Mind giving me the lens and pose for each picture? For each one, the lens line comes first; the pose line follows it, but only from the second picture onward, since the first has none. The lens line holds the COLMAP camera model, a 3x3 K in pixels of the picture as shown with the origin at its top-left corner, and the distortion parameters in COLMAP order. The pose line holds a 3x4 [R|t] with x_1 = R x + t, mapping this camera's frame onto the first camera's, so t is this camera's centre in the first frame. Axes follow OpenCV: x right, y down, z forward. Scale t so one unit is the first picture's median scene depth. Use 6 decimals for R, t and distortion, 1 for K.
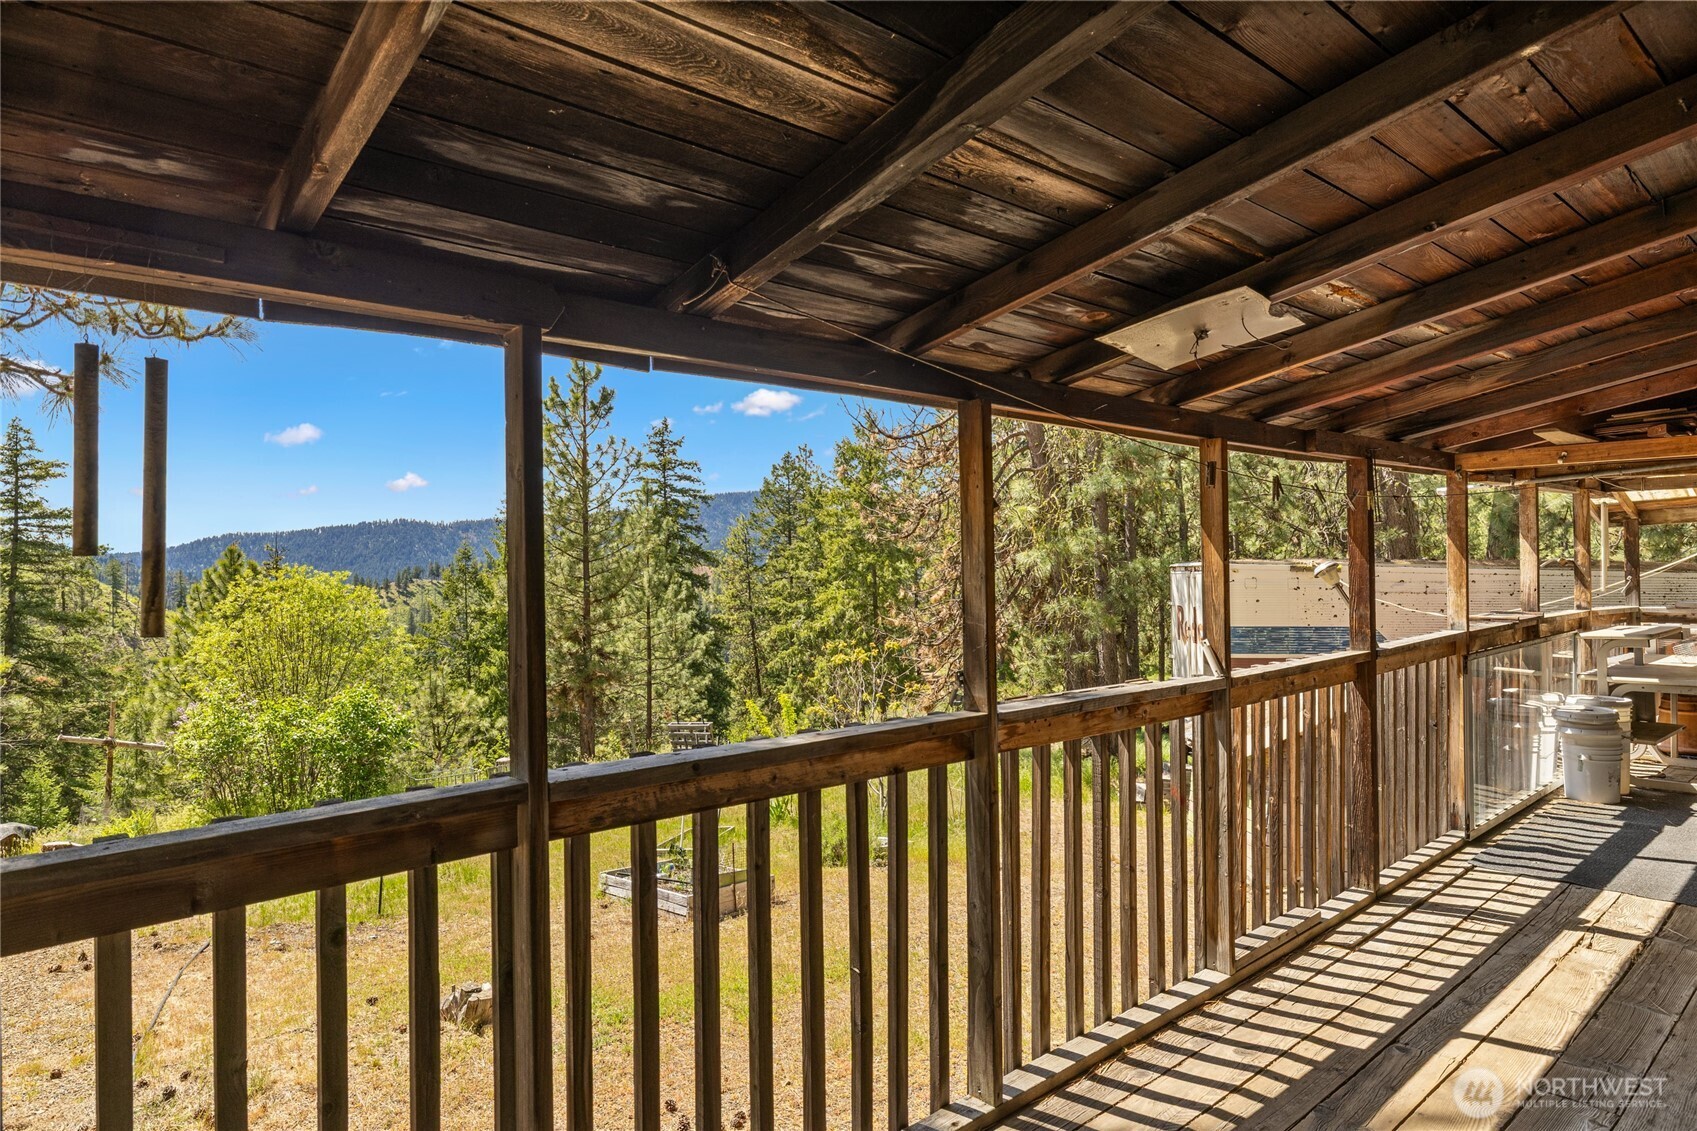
lens RADIAL K [[966.6, 0, 844.1], [0, 966.6, 568.5], [0, 0, 1]] dist [-0.000152, -0.000809]
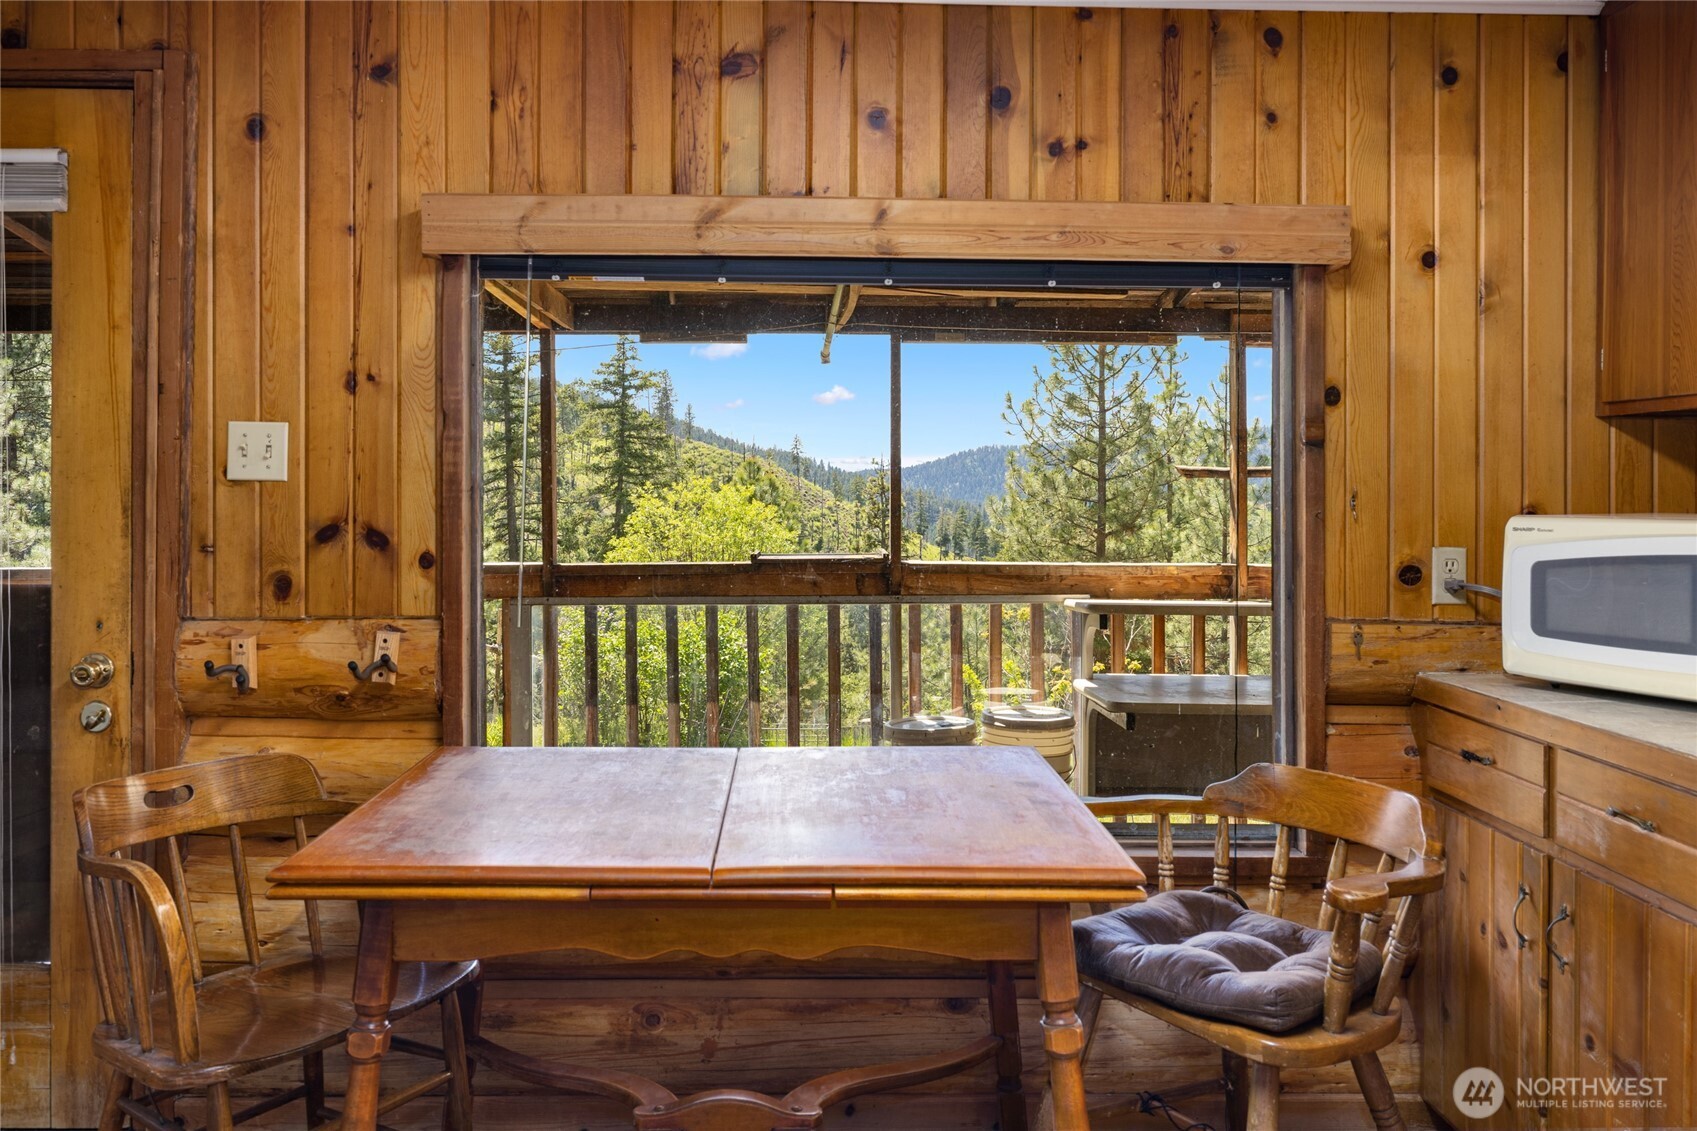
lens RADIAL K [[1366.2, 0, 833.0], [0, 1366.2, 516.3], [0, 0, 1]] dist [0.008949, -0.016853]
pose [[0.780622, 0.027877, -0.624381, 0.132056], [-0.017623, 0.999589, 0.022596, 0.000408], [0.624755, -0.006636, 0.780793, 0.035845]]
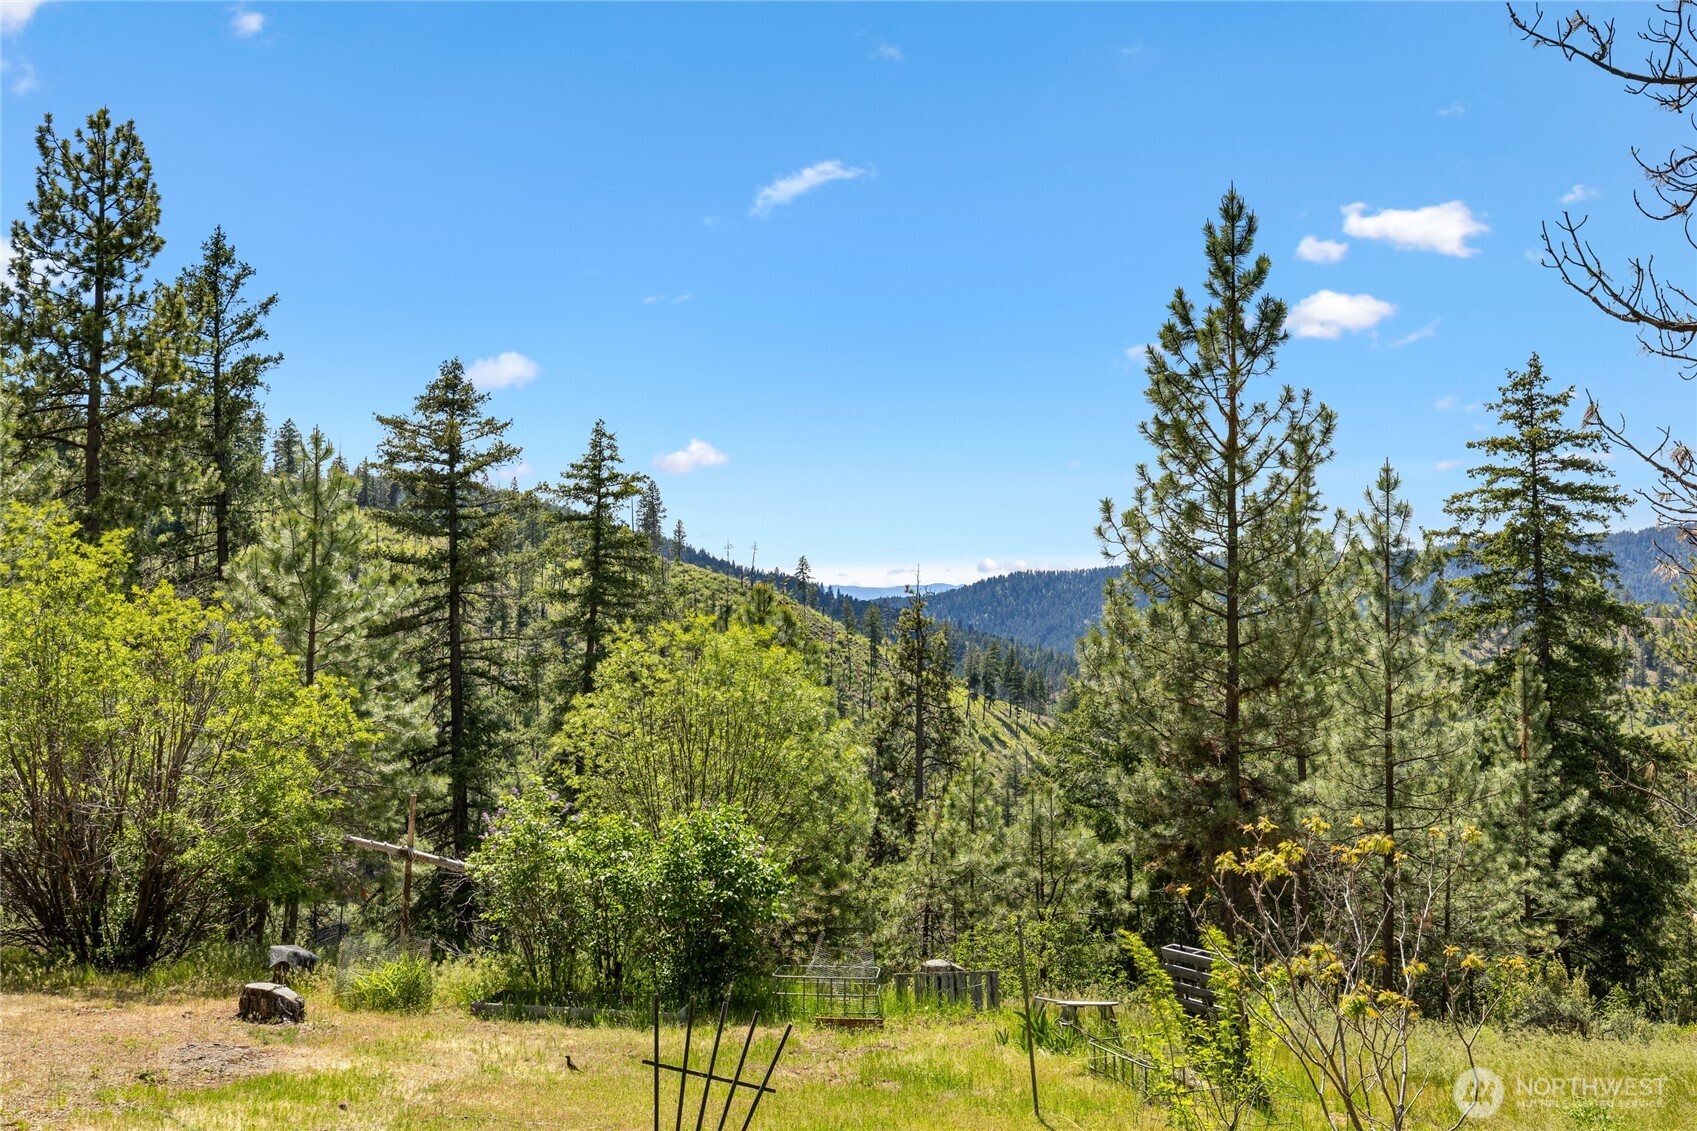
lens RADIAL K [[1575.6, 0, 835.5], [0, 1575.6, 553.7], [0, 0, 1]] dist [0.020988, 0.000000]
pose [[0.777368, -0.004591, -0.629030, 0.072420], [-0.025781, 0.998901, -0.039152, -0.001508], [0.628518, 0.046653, 0.776395, 0.094370]]
